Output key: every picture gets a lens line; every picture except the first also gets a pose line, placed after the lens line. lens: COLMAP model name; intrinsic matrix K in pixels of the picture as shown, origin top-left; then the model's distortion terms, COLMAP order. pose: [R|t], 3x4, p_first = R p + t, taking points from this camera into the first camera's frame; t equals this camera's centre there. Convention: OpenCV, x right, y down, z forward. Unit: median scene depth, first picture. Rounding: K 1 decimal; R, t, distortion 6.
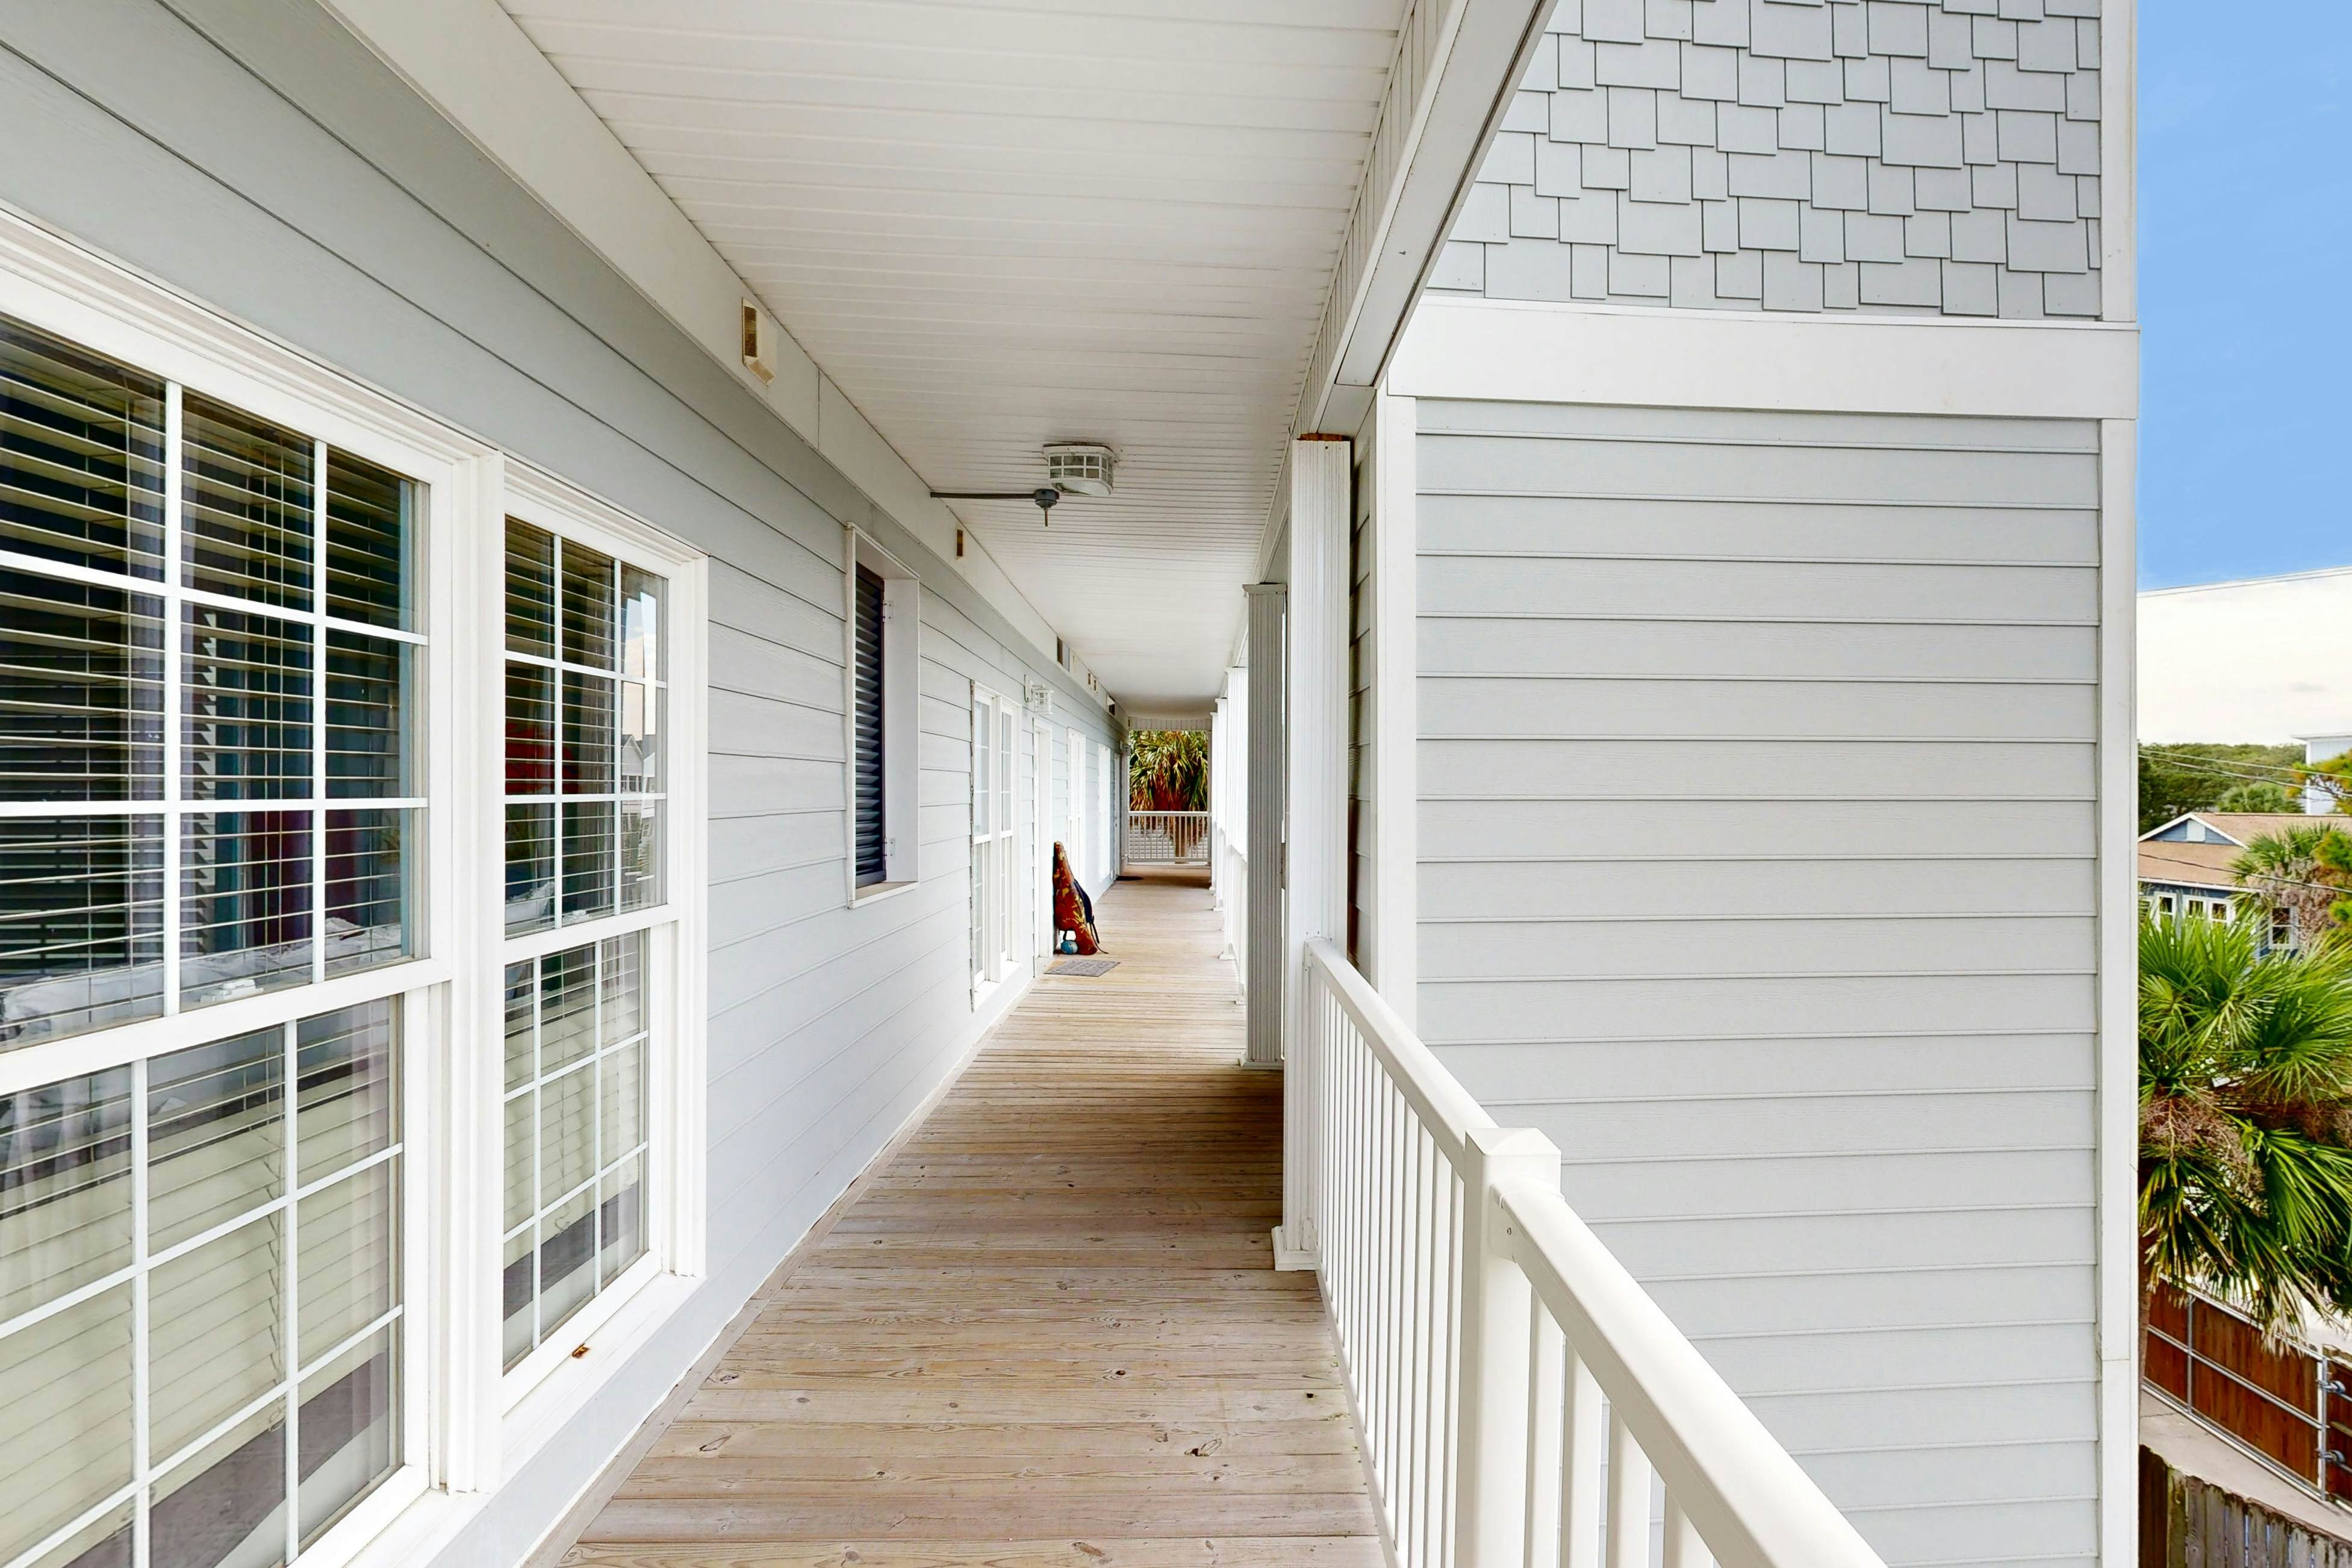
lens RADIAL K [[1151.7, 0, 1176.9], [0, 1151.7, 756.7], [0, 0, 1]] dist [0.000904, -0.000204]
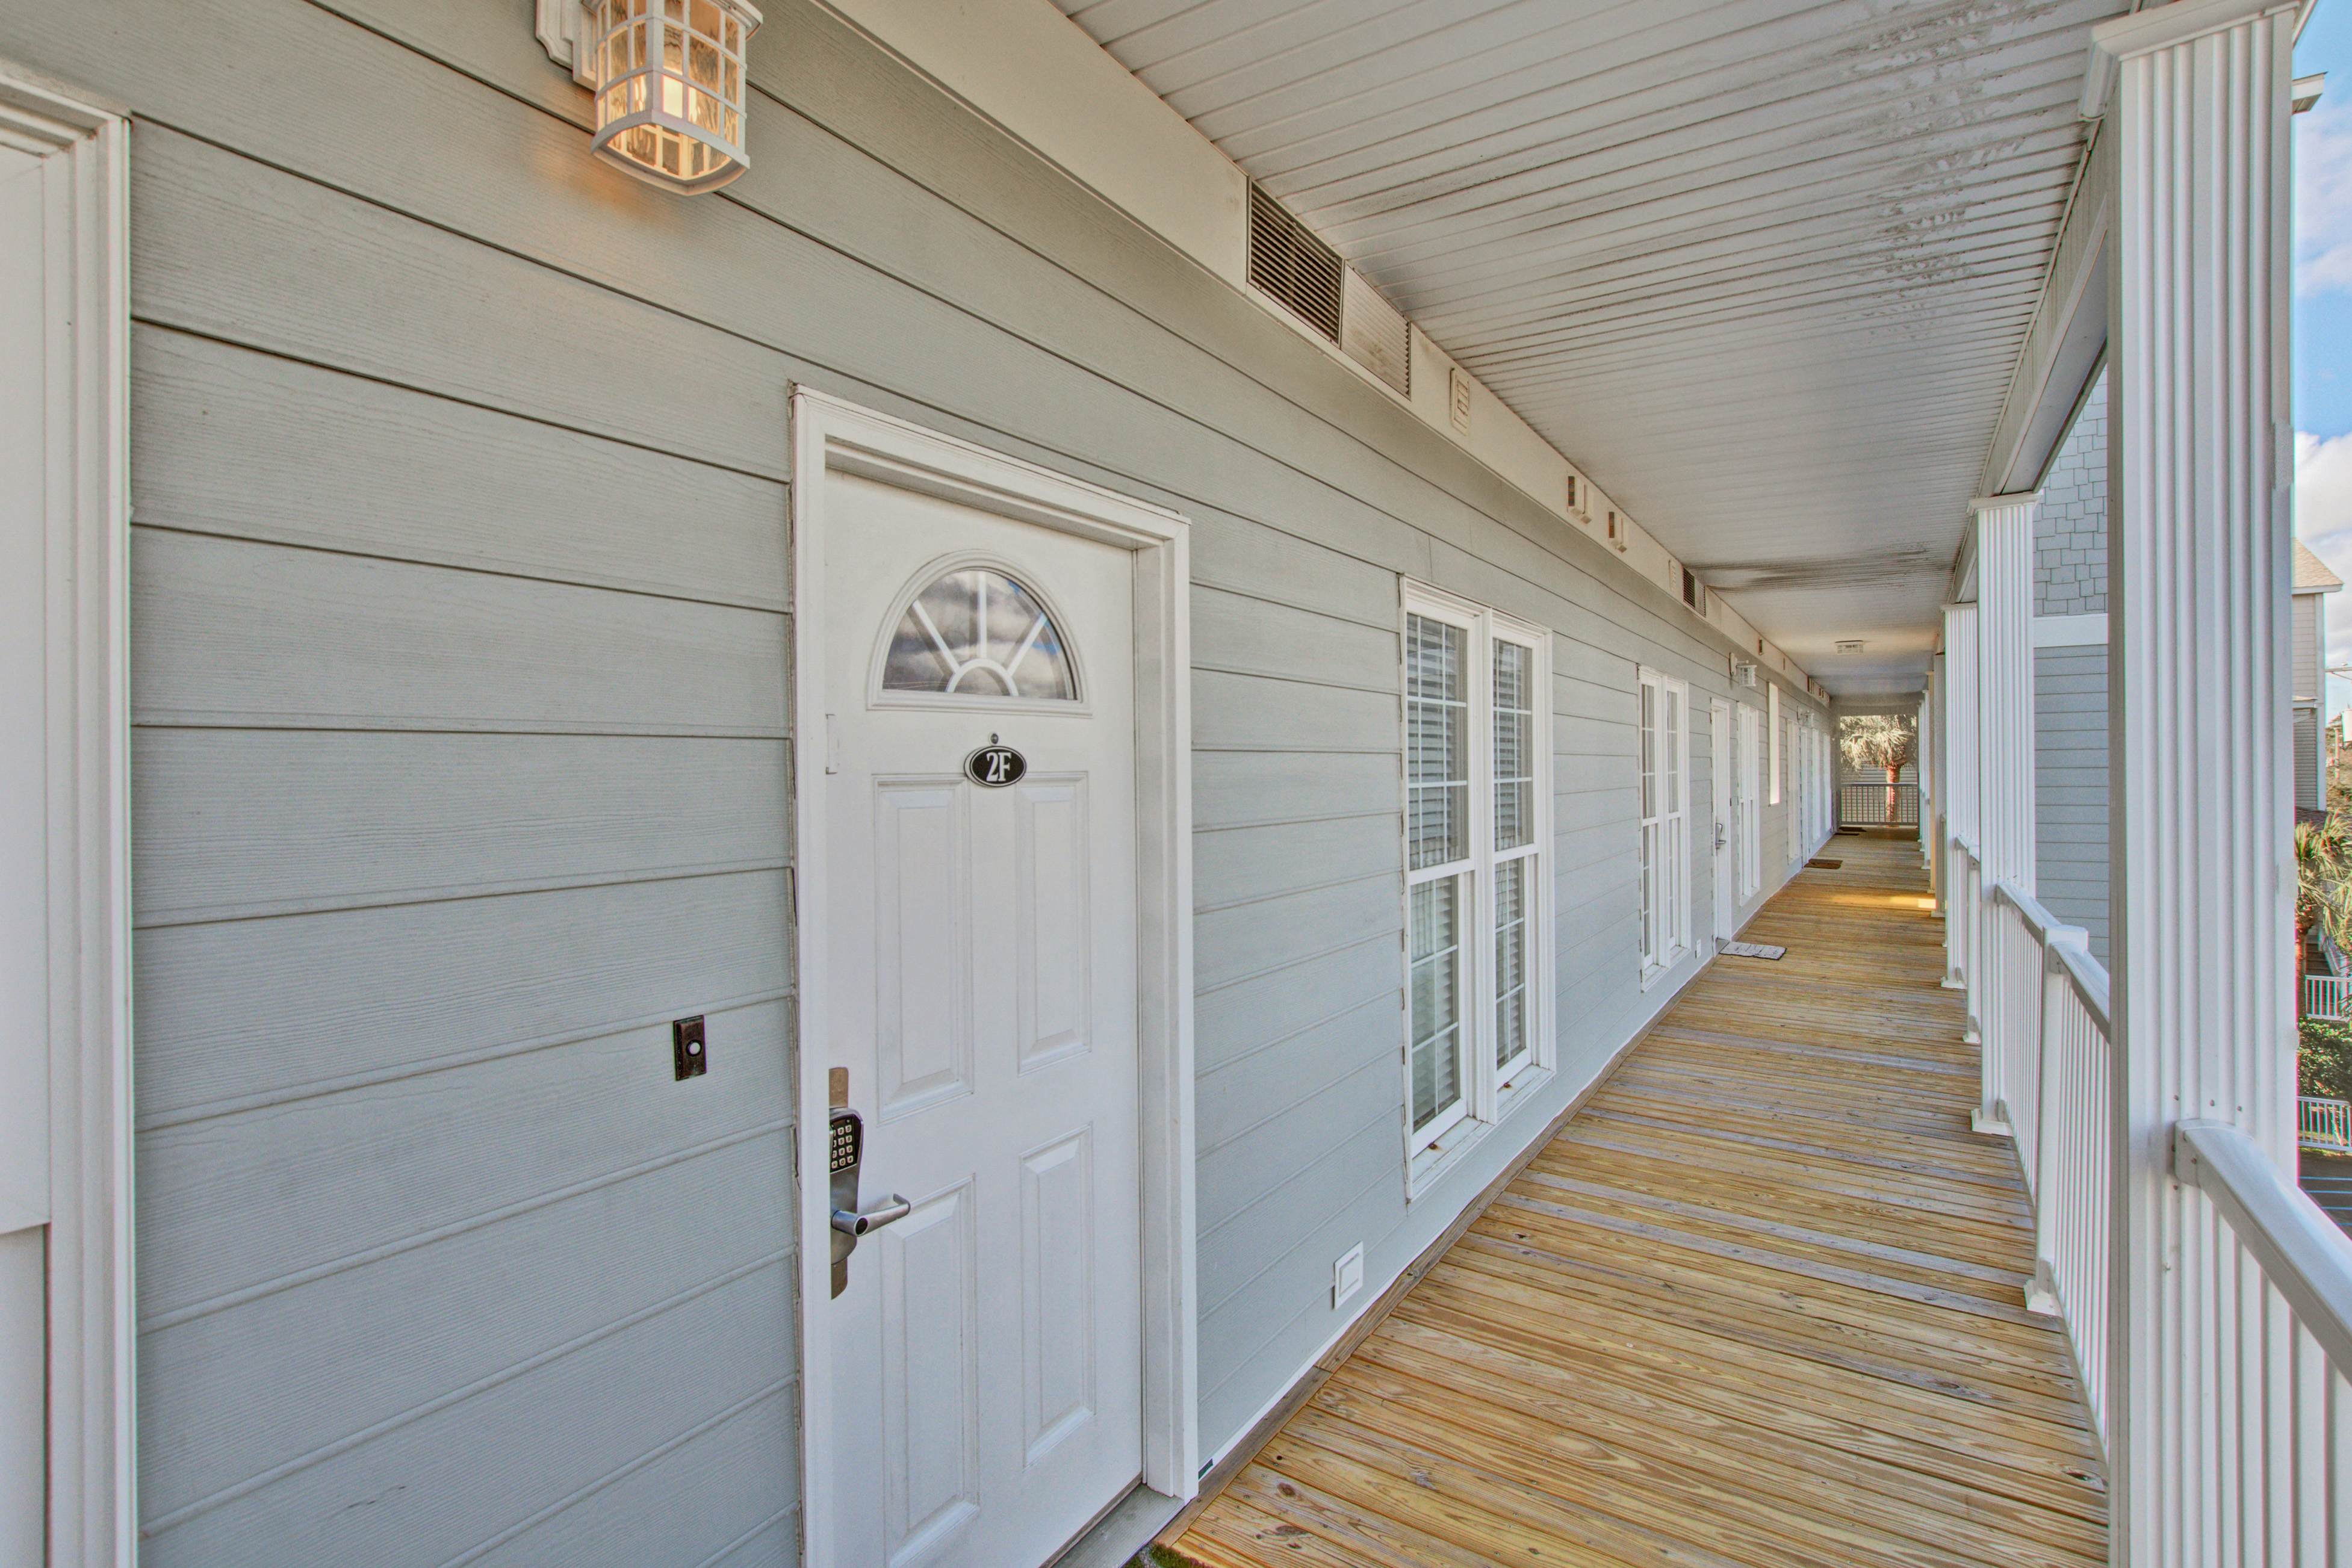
lens RADIAL K [[1151.6, 0, 1176.9], [0, 1151.6, 756.7], [0, 0, 1]] dist [0.000904, -0.000204]
pose [[0.852046, 0.000051, -0.523467, -0.011473], [0.001444, 0.999996, 0.002447, -0.014844], [0.523465, -0.002841, 0.852043, -1.030680]]
